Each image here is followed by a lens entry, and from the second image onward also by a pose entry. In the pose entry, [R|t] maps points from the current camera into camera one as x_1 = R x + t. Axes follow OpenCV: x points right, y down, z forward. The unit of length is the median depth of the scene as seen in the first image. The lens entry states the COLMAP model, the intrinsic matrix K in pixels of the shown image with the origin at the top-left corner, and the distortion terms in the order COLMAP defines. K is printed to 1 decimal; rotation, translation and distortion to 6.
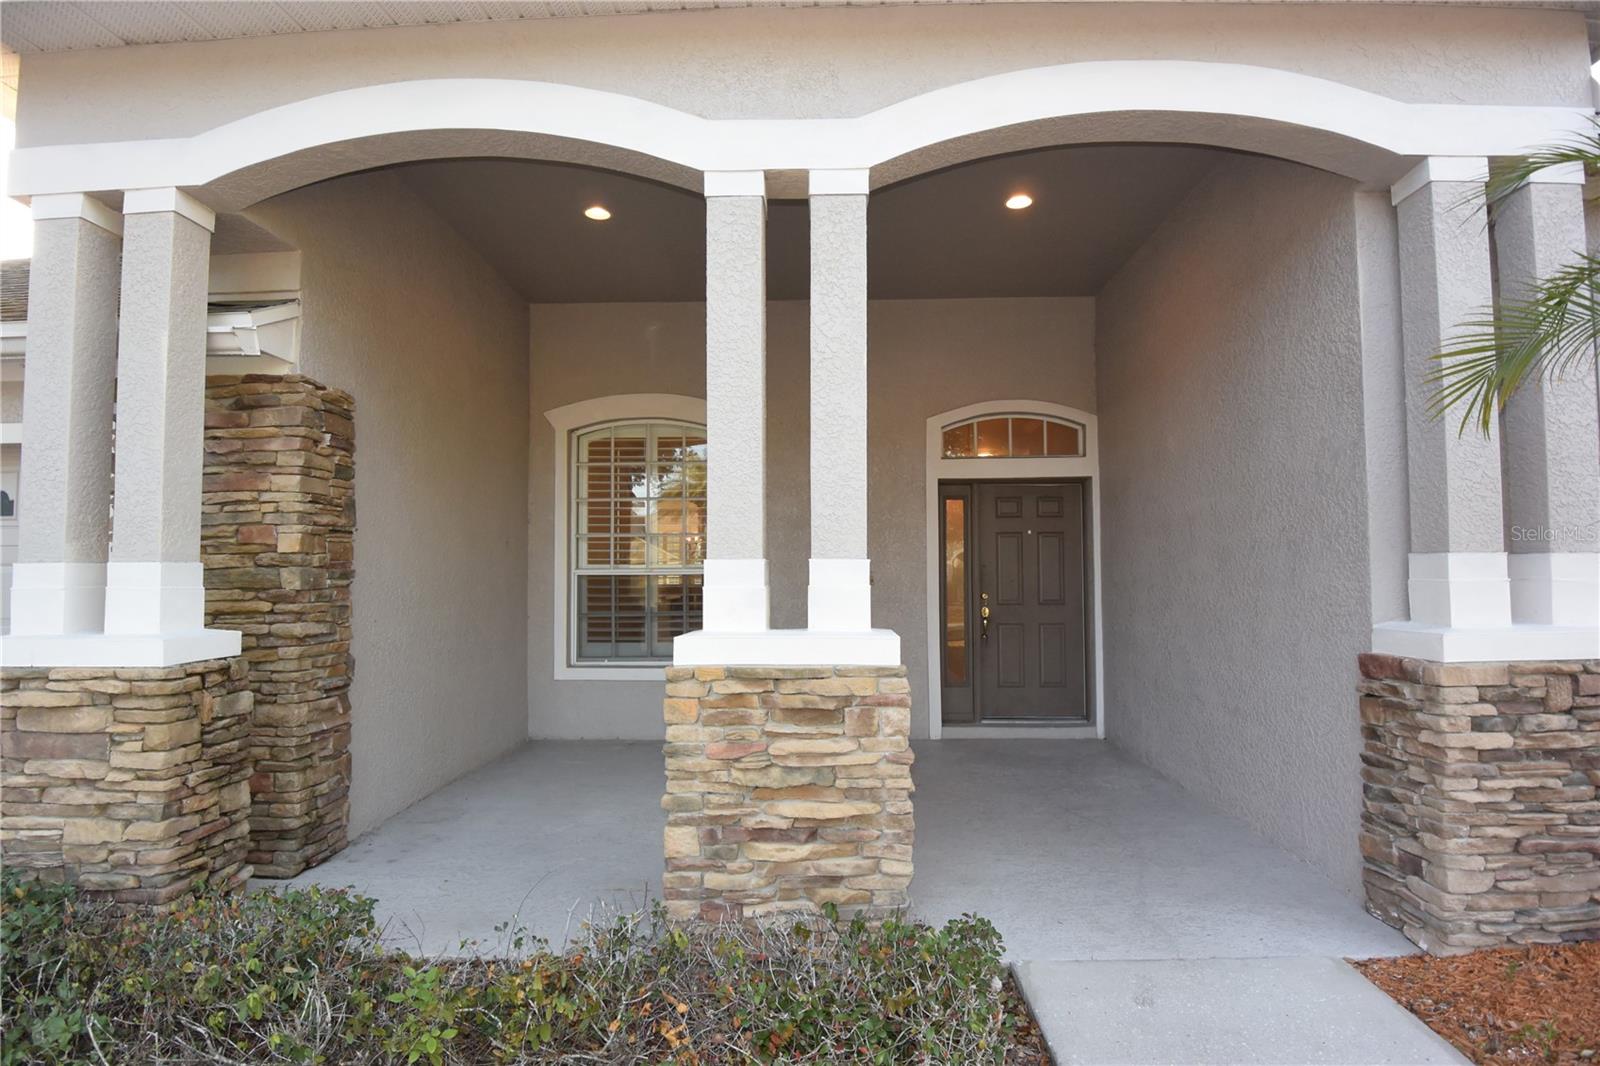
lens RADIAL K [[840.9, 0, 799.6], [0, 840.9, 531.8], [0, 0, 1]] dist [-0.015249, -0.011673]
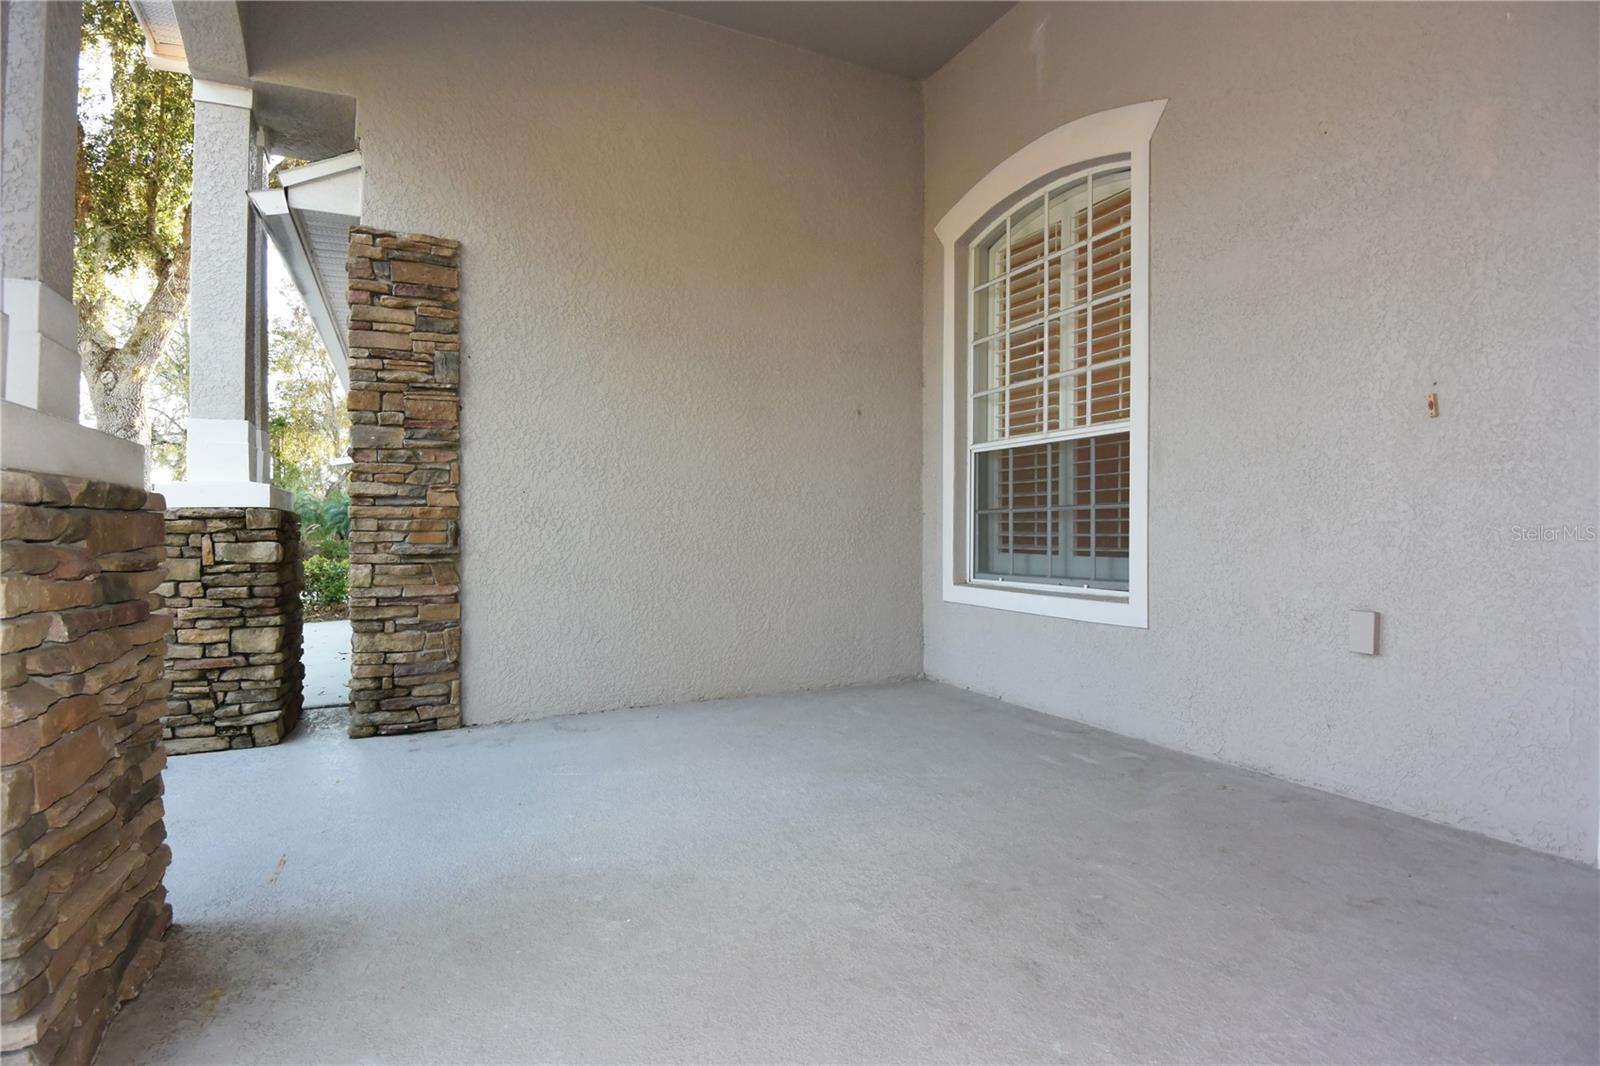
lens RADIAL K [[840.9, 0, 798.4], [0, 840.9, 540.9], [0, 0, 1]] dist [-0.015249, -0.011673]
pose [[0.452104, 0.006355, -0.891943, 0.472799], [0.050919, 0.998160, 0.032921, 0.161433], [0.890511, -0.060301, 0.450948, 0.953006]]
